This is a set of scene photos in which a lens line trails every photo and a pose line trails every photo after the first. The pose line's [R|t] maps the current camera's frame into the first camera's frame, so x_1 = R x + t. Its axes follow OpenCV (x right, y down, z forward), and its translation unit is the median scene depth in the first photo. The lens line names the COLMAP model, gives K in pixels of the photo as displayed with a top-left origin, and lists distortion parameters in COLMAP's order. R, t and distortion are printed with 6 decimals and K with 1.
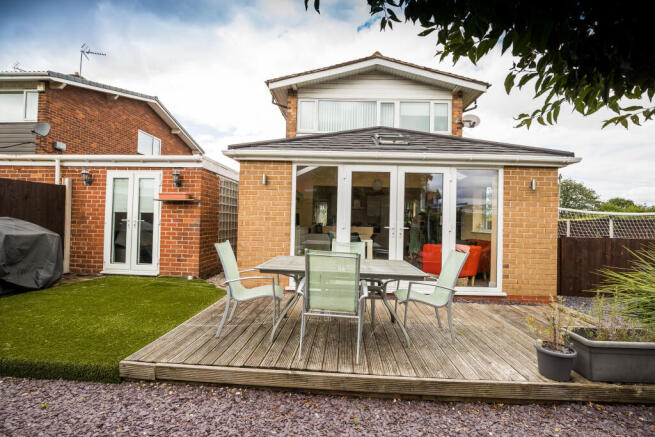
lens RADIAL K [[303.6, 0, 327.5], [0, 303.6, 218.5], [0, 0, 1]] dist [-0.024599, 0.000485]
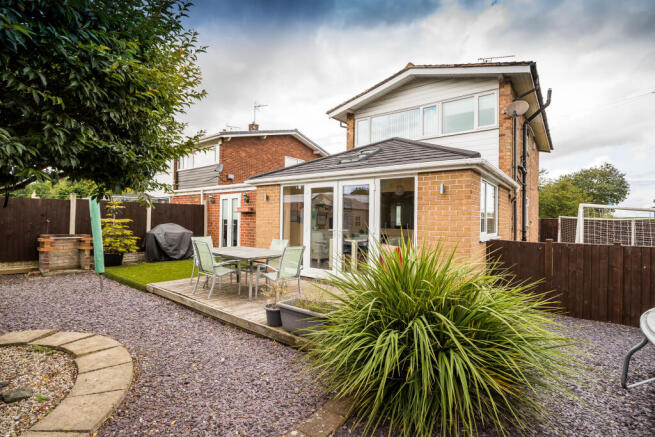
lens RADIAL K [[317.6, 0, 327.5], [0, 317.6, 218.5], [0, 0, 1]] dist [-0.029460, -0.000036]
pose [[0.807791, -0.014094, -0.589300, 0.787153], [0.010640, 0.999900, -0.009328, -0.004877], [0.589373, 0.001265, 0.807860, -0.075870]]
